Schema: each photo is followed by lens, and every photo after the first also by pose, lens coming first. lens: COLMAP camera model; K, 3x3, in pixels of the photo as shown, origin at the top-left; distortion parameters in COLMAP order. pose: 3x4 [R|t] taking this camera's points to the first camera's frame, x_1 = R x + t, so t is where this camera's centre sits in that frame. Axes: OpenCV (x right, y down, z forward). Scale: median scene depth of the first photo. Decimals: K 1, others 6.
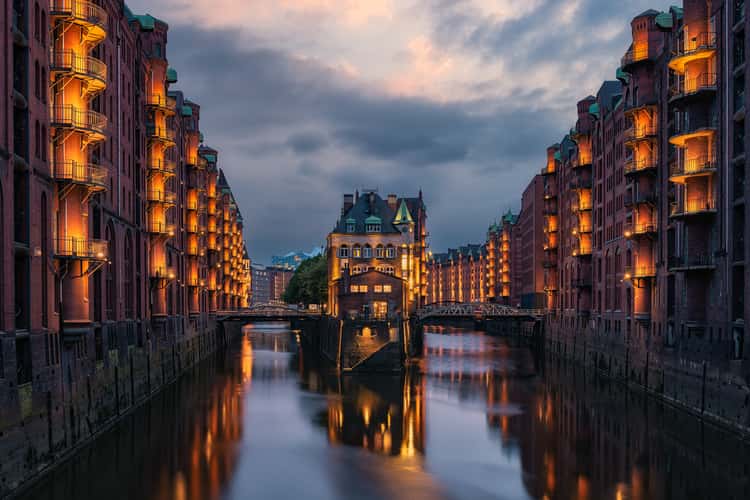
lens RADIAL K [[861.7, 0, 379.1], [0, 861.7, 304.0], [0, 0, 1]] dist [0.061399, 0.000000]
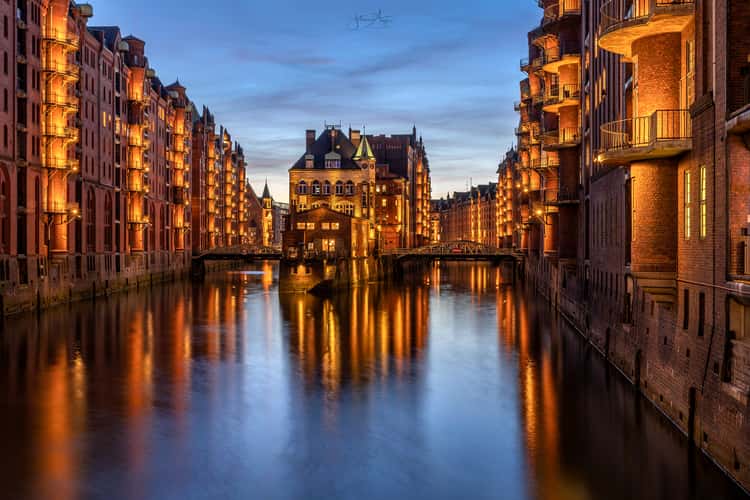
lens RADIAL K [[861.7, 0, 427.4], [0, 861.7, 232.7], [0, 0, 1]] dist [0.061399, 0.000000]
pose [[0.996589, 0.003038, -0.082466, 0.194143], [-0.004246, 0.999886, -0.014482, 0.003608], [0.082412, 0.014783, 0.996489, 0.035823]]
